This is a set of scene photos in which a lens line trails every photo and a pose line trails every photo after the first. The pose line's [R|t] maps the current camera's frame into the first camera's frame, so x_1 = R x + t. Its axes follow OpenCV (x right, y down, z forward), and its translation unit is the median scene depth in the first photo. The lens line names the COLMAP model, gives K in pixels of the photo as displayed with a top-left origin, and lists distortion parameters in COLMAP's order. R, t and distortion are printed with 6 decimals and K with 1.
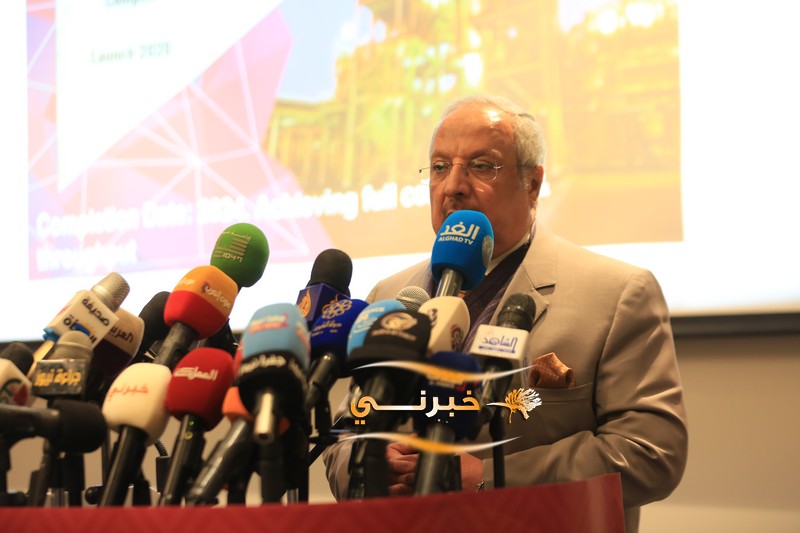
lens RADIAL K [[2435.9, 0, 400.0], [0, 2435.9, 266.5], [0, 0, 1]] dist [-0.104175, -0.939081]
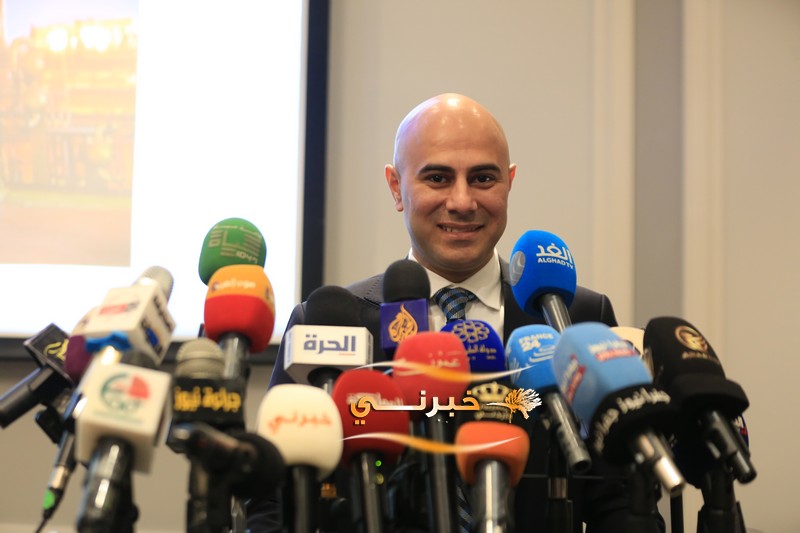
lens RADIAL K [[1899.0, 0, 400.0], [0, 1899.0, 266.5], [0, 0, 1]] dist [-0.204823, 0.001022]
pose [[0.732169, 0.082082, 0.676160, -0.328590], [-0.068549, 0.996552, -0.046749, 0.018213], [-0.677665, -0.012122, 0.735271, 0.344000]]
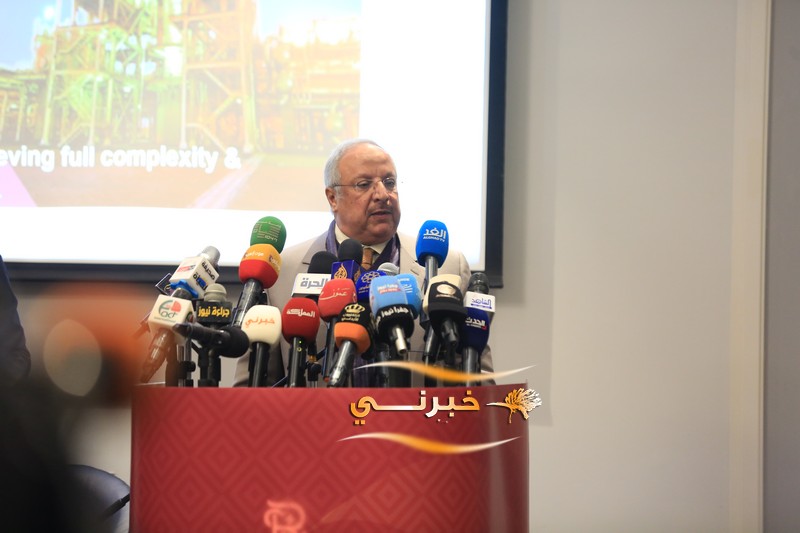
lens RADIAL K [[4573.6, 0, 400.0], [0, 4573.6, 266.5], [0, 0, 1]] dist [1.546461, 5.551510]
pose [[0.916182, 0.040282, 0.398732, -0.833755], [-0.057370, 0.997871, 0.031011, -0.058538], [-0.396634, -0.051287, 0.916543, -1.252778]]
